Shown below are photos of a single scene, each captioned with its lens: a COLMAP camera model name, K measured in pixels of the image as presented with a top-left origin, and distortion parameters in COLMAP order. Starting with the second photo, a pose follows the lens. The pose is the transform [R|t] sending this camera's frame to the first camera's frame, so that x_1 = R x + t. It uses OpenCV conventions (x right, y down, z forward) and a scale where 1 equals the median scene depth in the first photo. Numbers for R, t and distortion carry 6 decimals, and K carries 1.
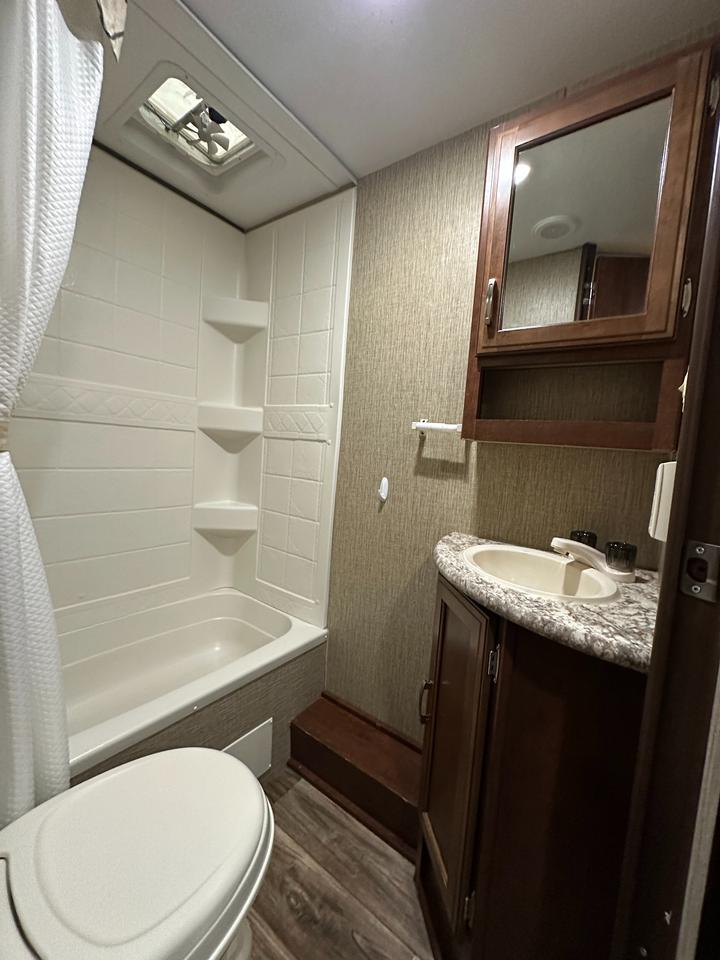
lens RADIAL K [[380.8, 0, 360.3], [0, 380.8, 477.5], [0, 0, 1]] dist [-0.001510, -0.000460]
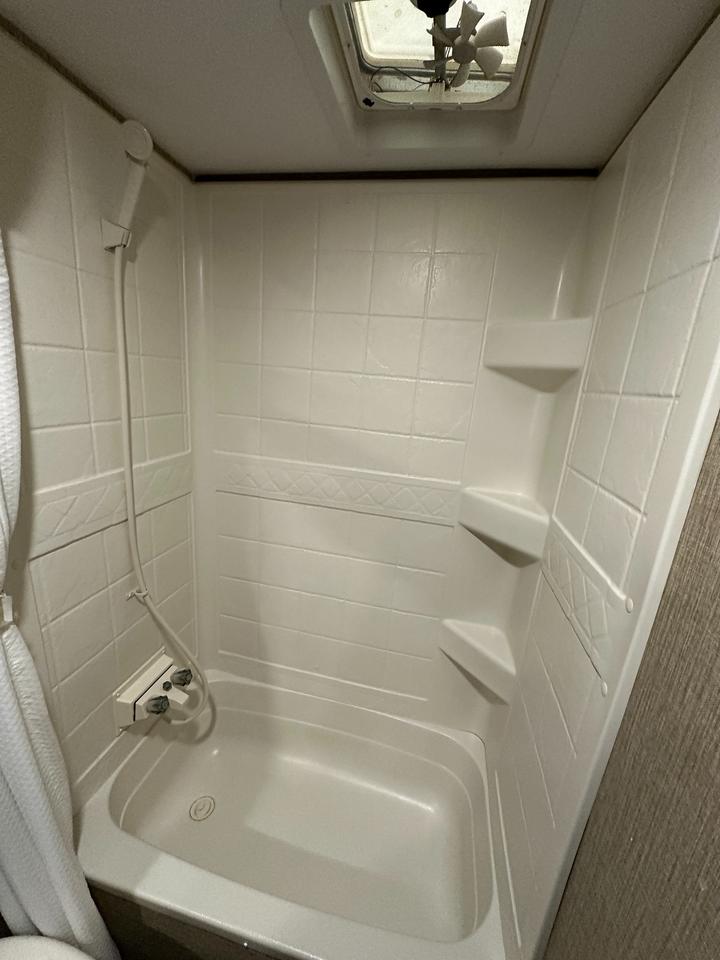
lens RADIAL K [[380.8, 0, 361.5], [0, 380.8, 481.0], [0, 0, 1]] dist [-0.001510, -0.000460]
pose [[0.418776, 0.193130, -0.887315, 0.103678], [-0.127970, 0.979923, 0.152890, -0.289836], [0.899027, 0.049523, 0.435083, 0.532540]]
